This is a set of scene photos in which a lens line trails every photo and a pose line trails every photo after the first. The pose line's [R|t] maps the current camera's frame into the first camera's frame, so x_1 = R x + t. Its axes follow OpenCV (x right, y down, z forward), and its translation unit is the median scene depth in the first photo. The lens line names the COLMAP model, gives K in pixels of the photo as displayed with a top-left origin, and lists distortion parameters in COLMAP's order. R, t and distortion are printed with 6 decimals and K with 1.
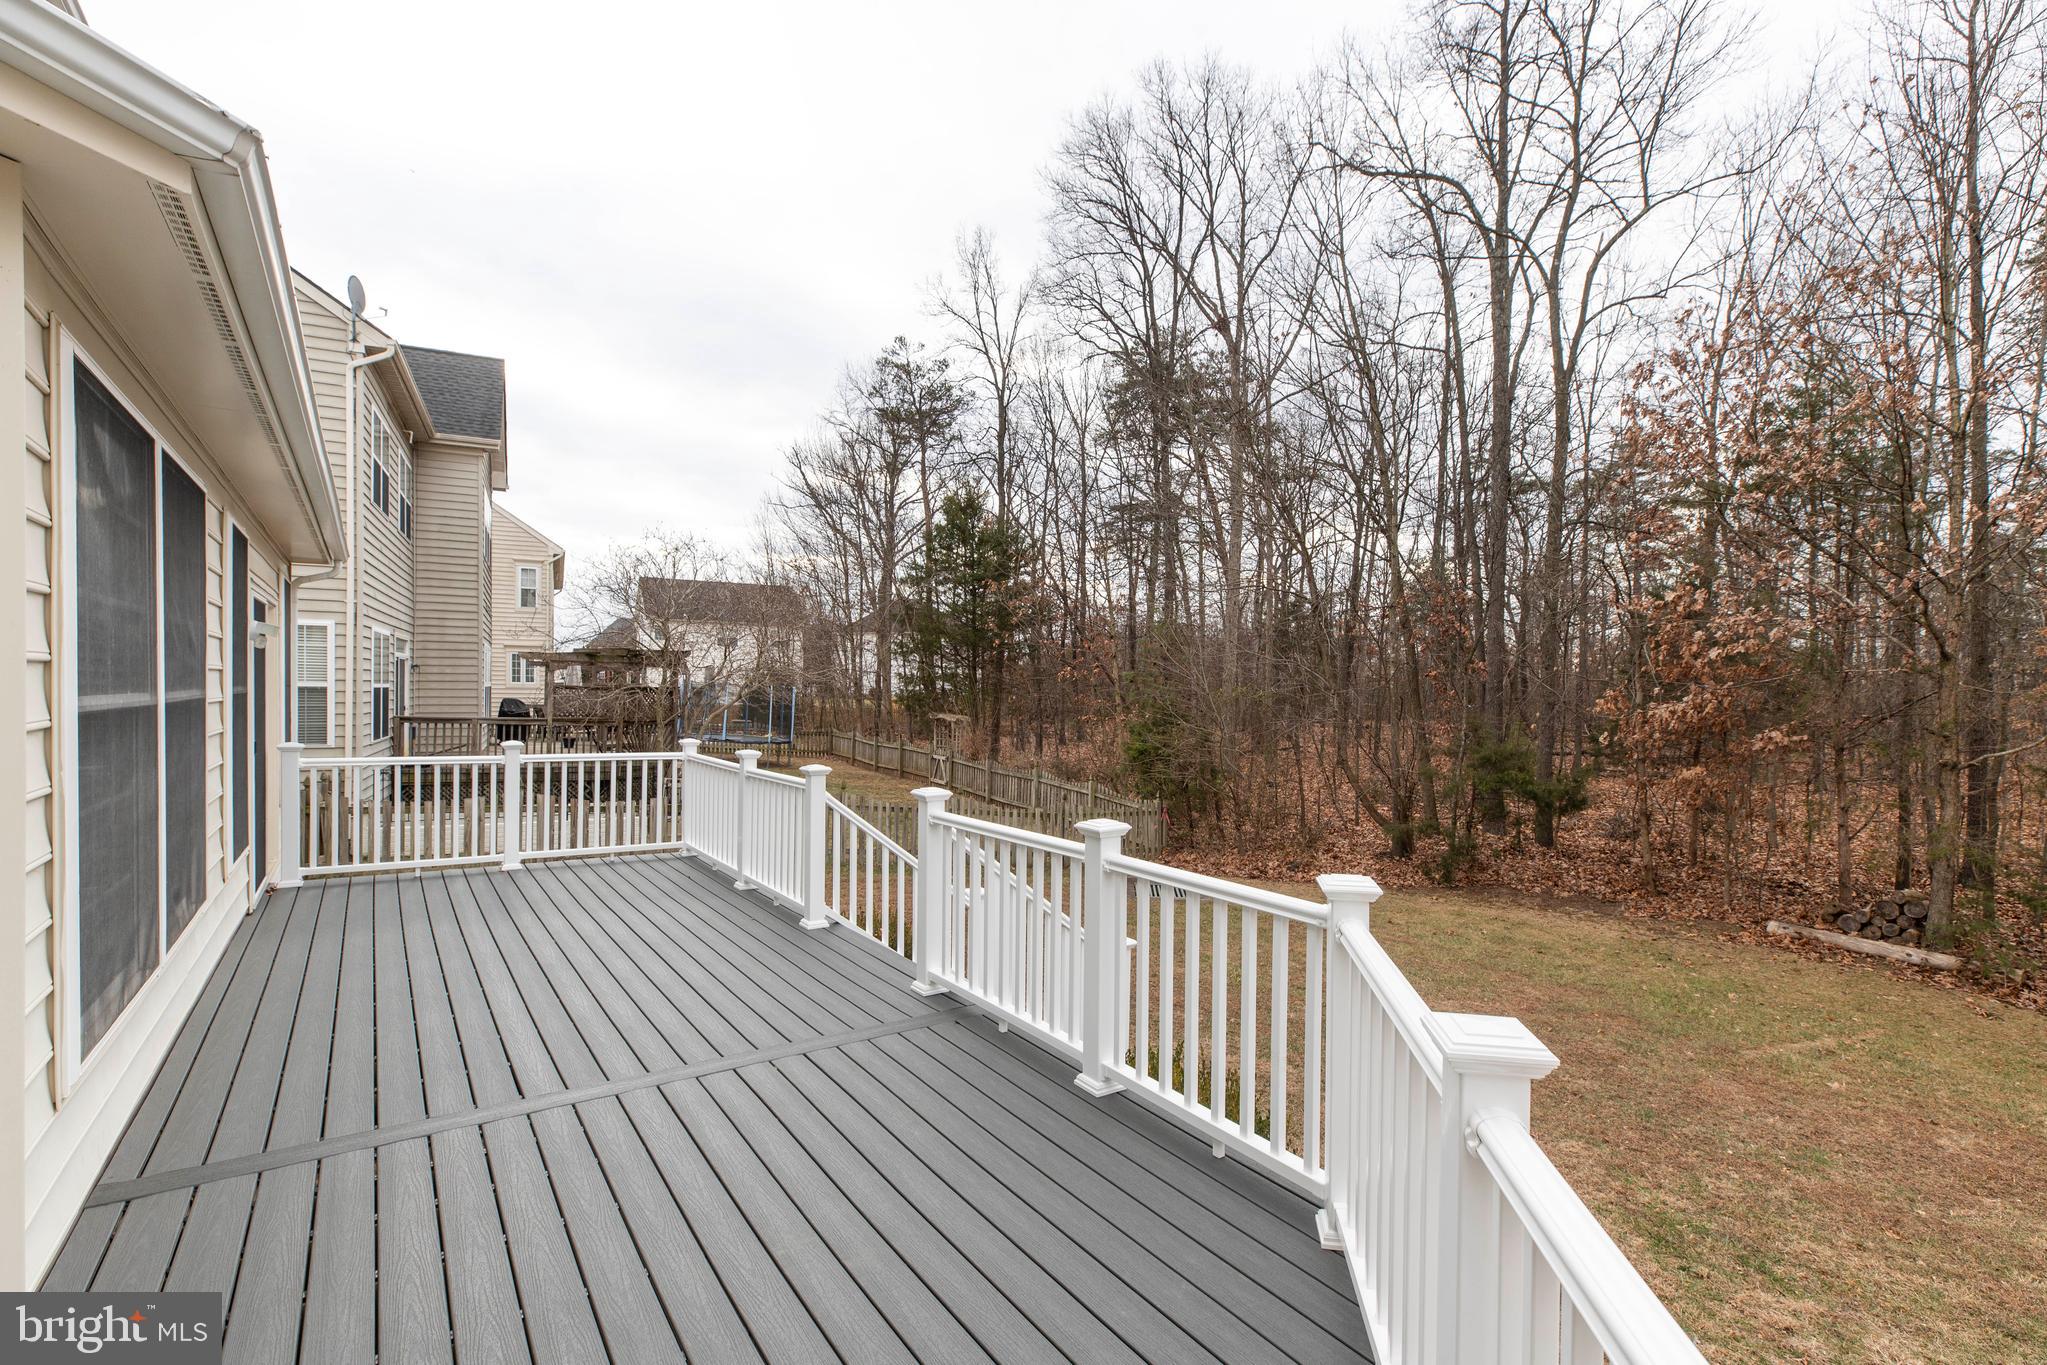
lens RADIAL K [[942.8, 0, 1004.2], [0, 942.8, 700.8], [0, 0, 1]] dist [0.000127, 0.000706]
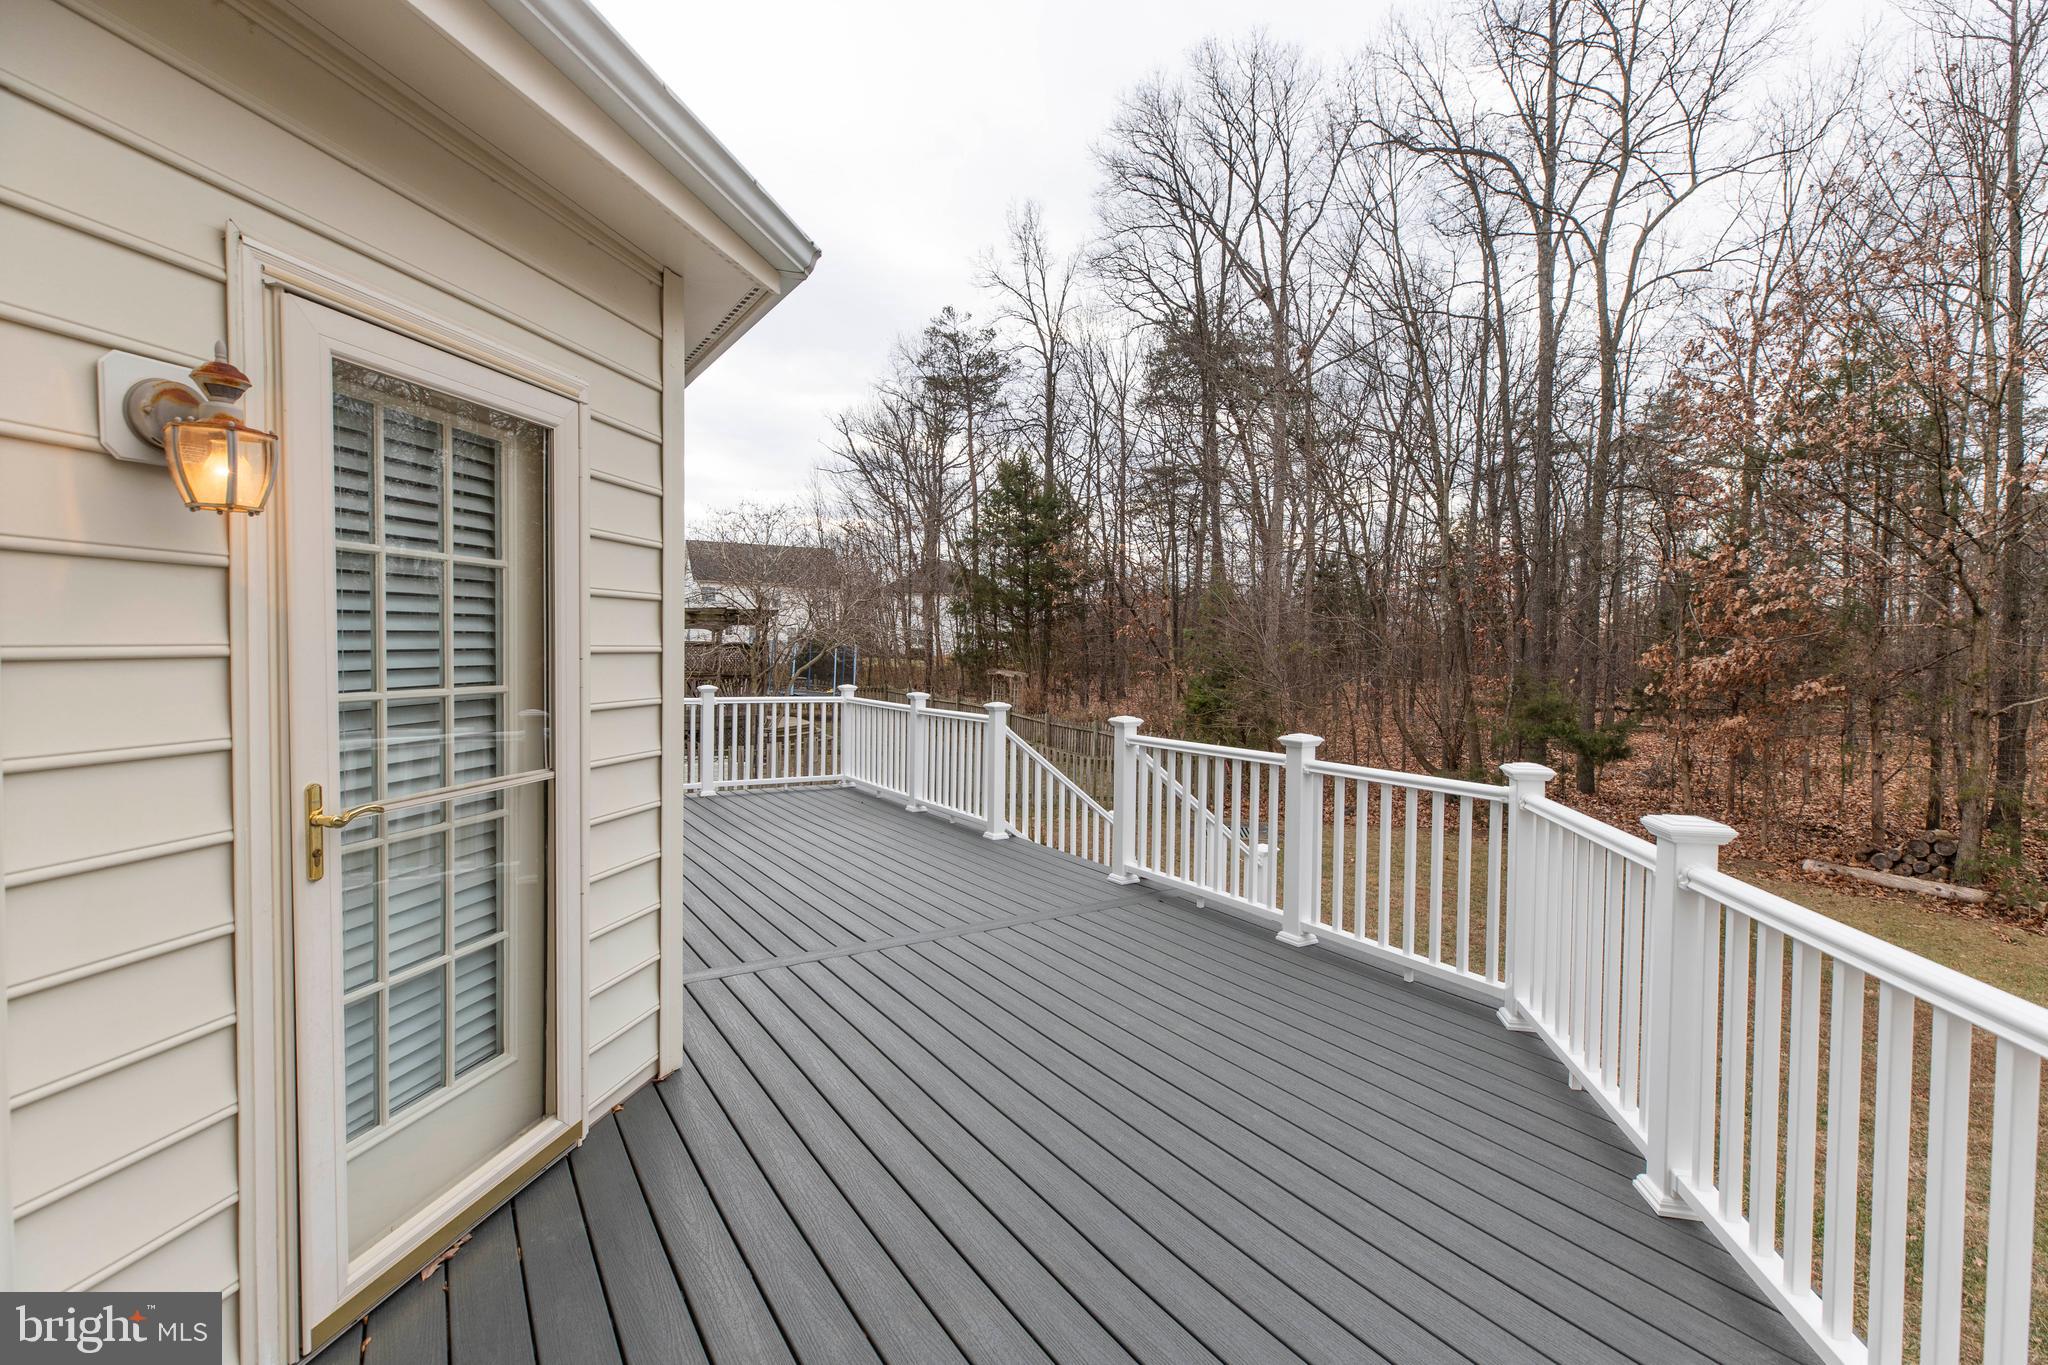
lens RADIAL K [[925.8, 0, 1006.1], [0, 925.8, 676.2], [0, 0, 1]] dist [0.001510, -0.000043]
pose [[0.999694, 0.000230, -0.024744, -0.046699], [0.000186, 0.999858, 0.016833, 0.004634], [0.024745, -0.016833, 0.999552, -0.047376]]
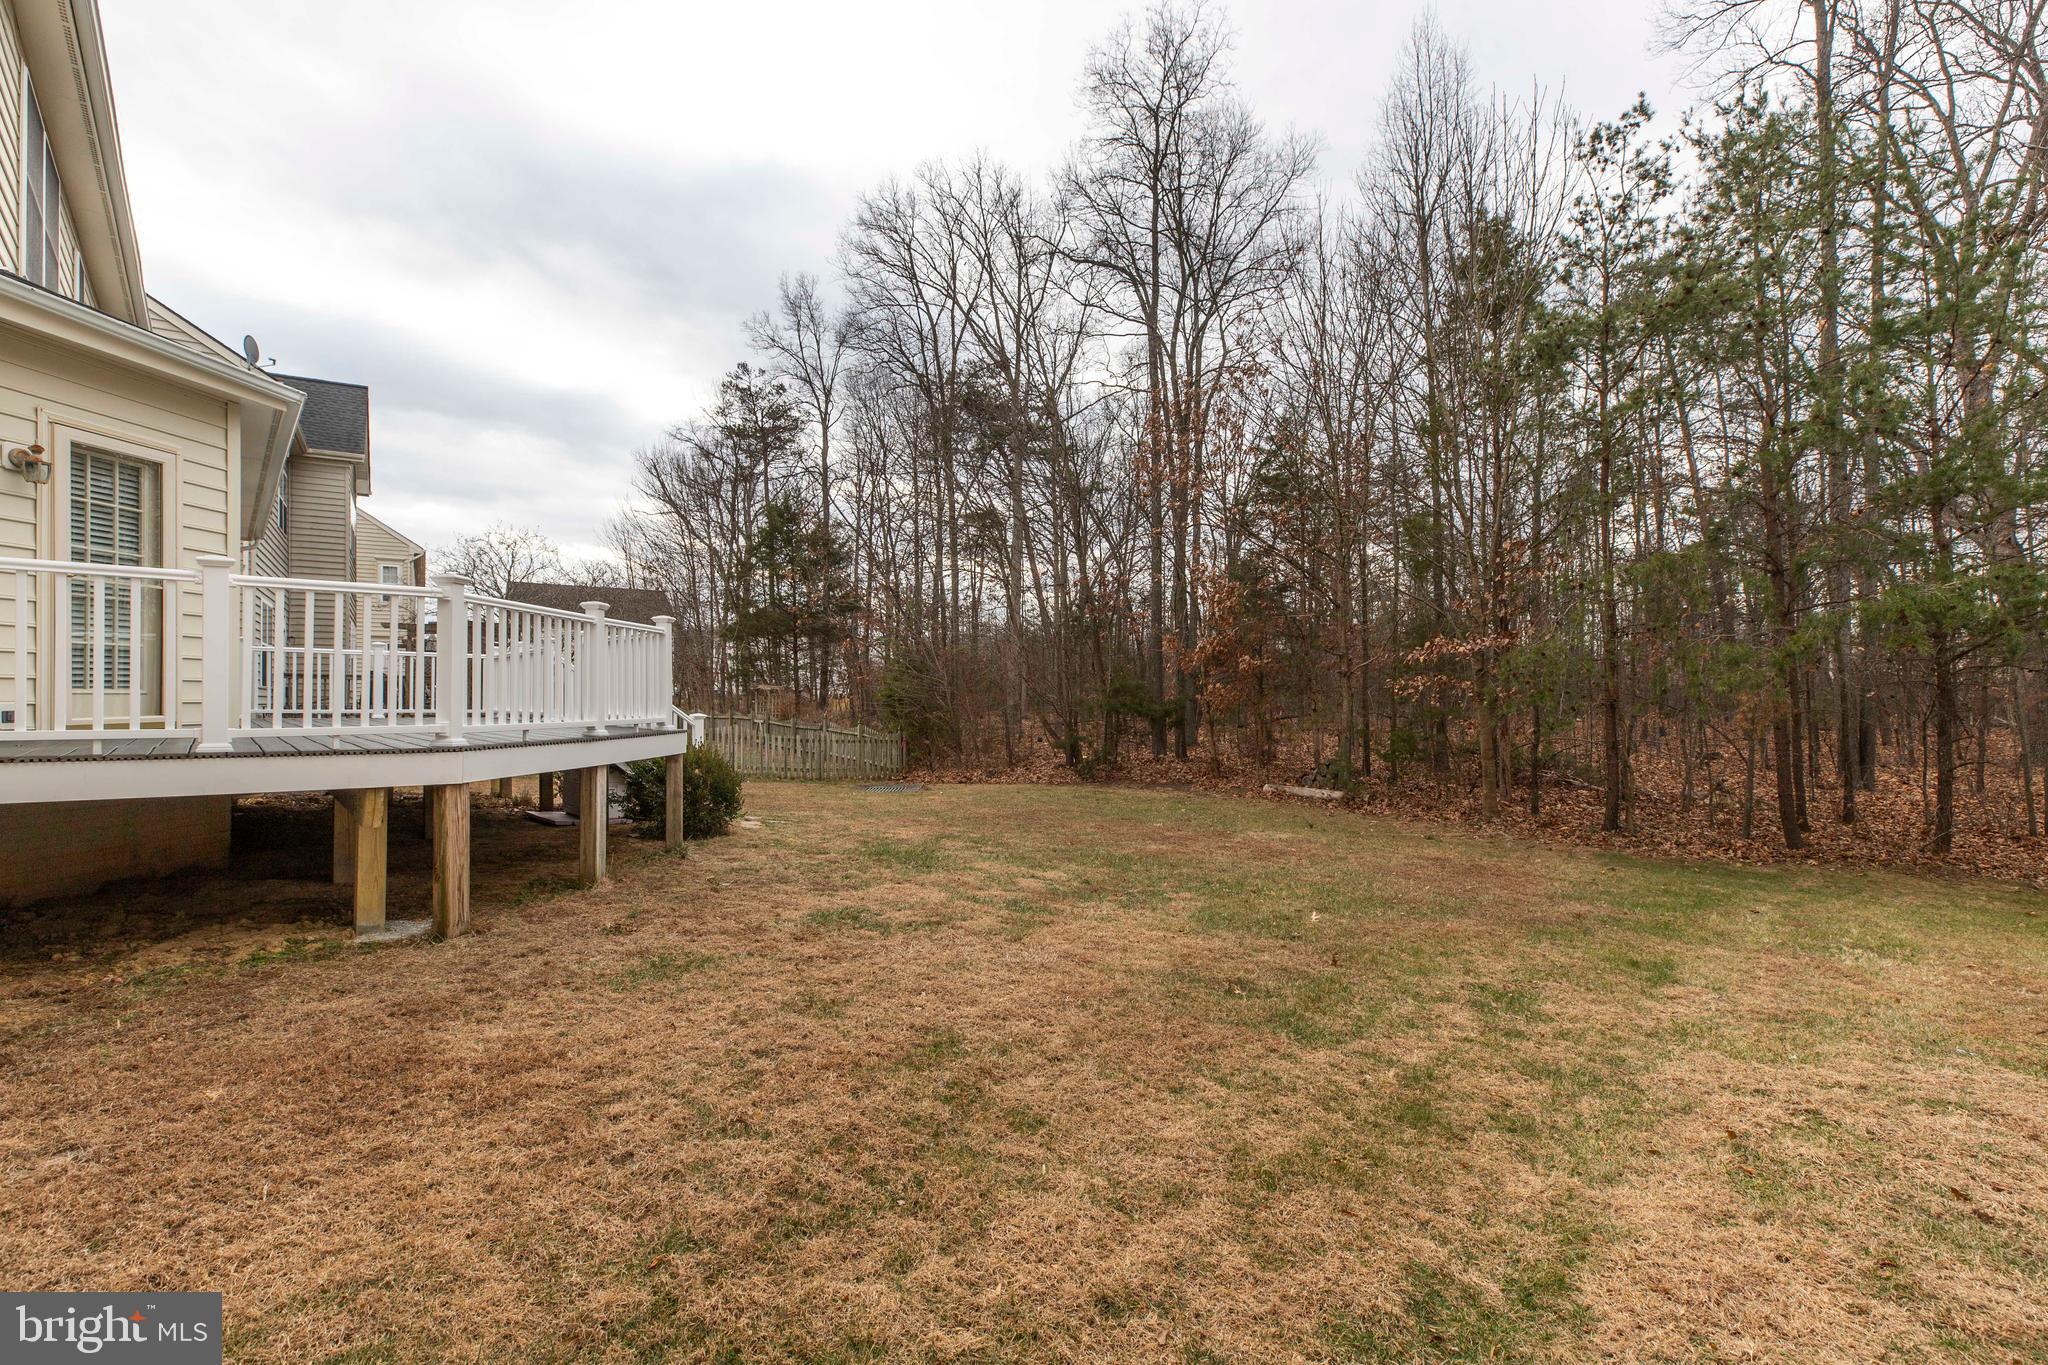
lens RADIAL K [[937.2, 0, 1031.6], [0, 937.2, 689.1], [0, 0, 1]] dist [-0.042785, 0.010928]
pose [[0.990490, -0.017023, 0.136530, 0.159689], [0.020009, 0.999589, -0.020529, 0.069956], [-0.136124, 0.023066, 0.990423, -0.297561]]
